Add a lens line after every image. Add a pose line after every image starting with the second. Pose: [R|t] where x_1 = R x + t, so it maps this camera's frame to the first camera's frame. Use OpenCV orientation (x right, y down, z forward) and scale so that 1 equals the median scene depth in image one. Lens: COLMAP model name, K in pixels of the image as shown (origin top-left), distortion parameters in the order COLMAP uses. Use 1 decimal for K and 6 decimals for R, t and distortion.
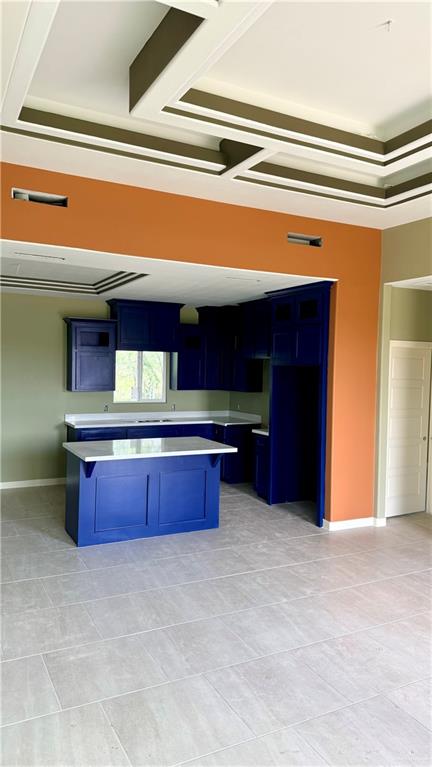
lens RADIAL K [[539.3, 0, 216.0], [0, 539.3, 383.5], [0, 0, 1]] dist [0.065684, -0.121548]
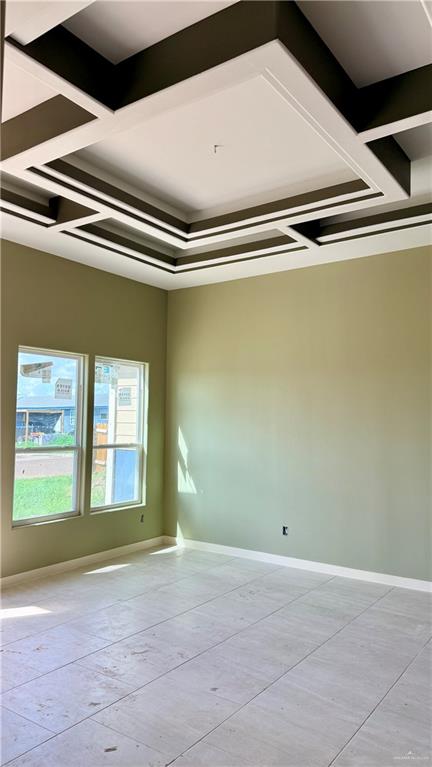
lens RADIAL K [[539.3, 0, 216.0], [0, 539.3, 383.5], [0, 0, 1]] dist [0.065684, -0.121548]
pose [[-0.888601, -0.061481, -0.454543, 0.557980], [-0.042271, 0.997735, -0.052317, 0.007469], [0.456730, -0.027275, -0.889187, 1.359773]]
